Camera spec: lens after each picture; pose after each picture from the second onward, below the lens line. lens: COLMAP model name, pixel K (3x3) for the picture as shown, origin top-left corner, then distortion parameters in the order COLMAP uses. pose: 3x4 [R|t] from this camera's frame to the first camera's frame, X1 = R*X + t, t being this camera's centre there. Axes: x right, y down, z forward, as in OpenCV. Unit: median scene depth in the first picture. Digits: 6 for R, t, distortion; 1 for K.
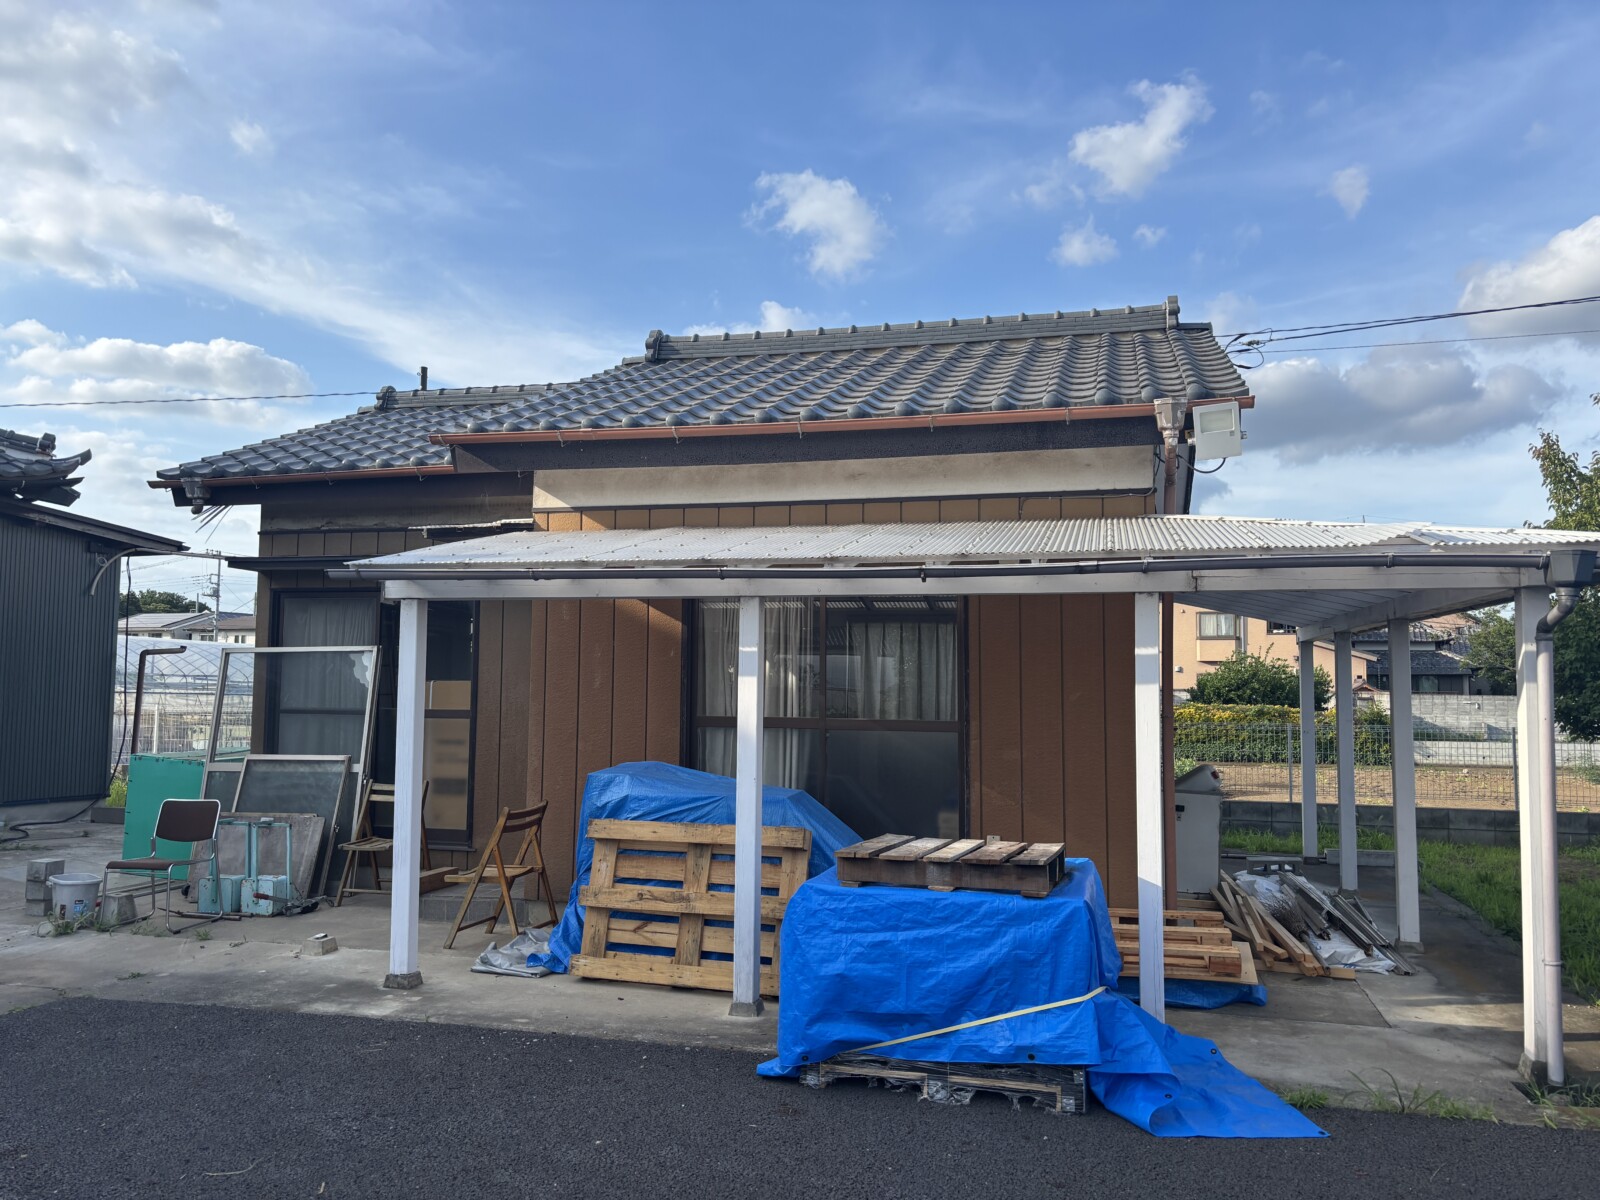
lens RADIAL K [[1199.2, 0, 799.9], [0, 1199.2, 607.9], [0, 0, 1]] dist [-0.005991, 0.001129]
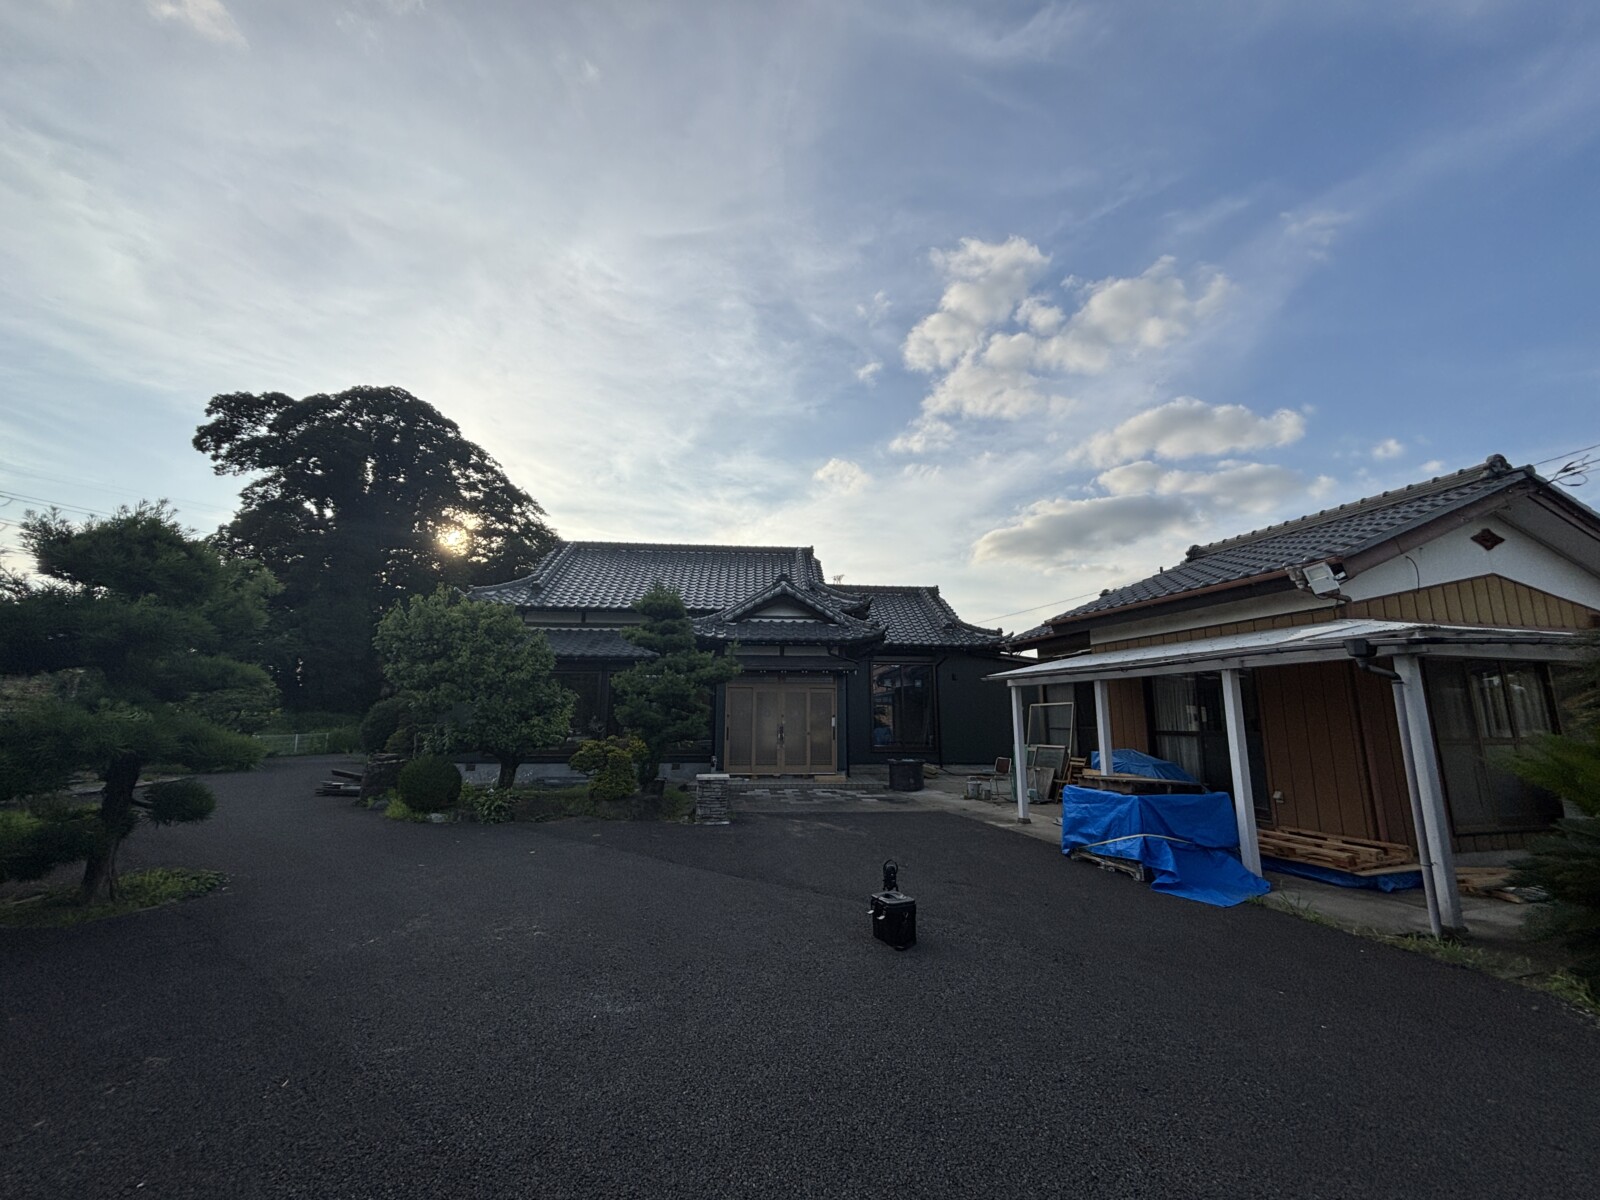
lens RADIAL K [[642.0, 0, 799.3], [0, 642.0, 595.7], [0, 0, 1]] dist [-0.002308, -0.000541]
pose [[0.471373, -0.174401, -0.864519, 0.835949], [0.057355, 0.984240, -0.167280, 0.007101], [0.880067, 0.029267, 0.473946, -0.216246]]
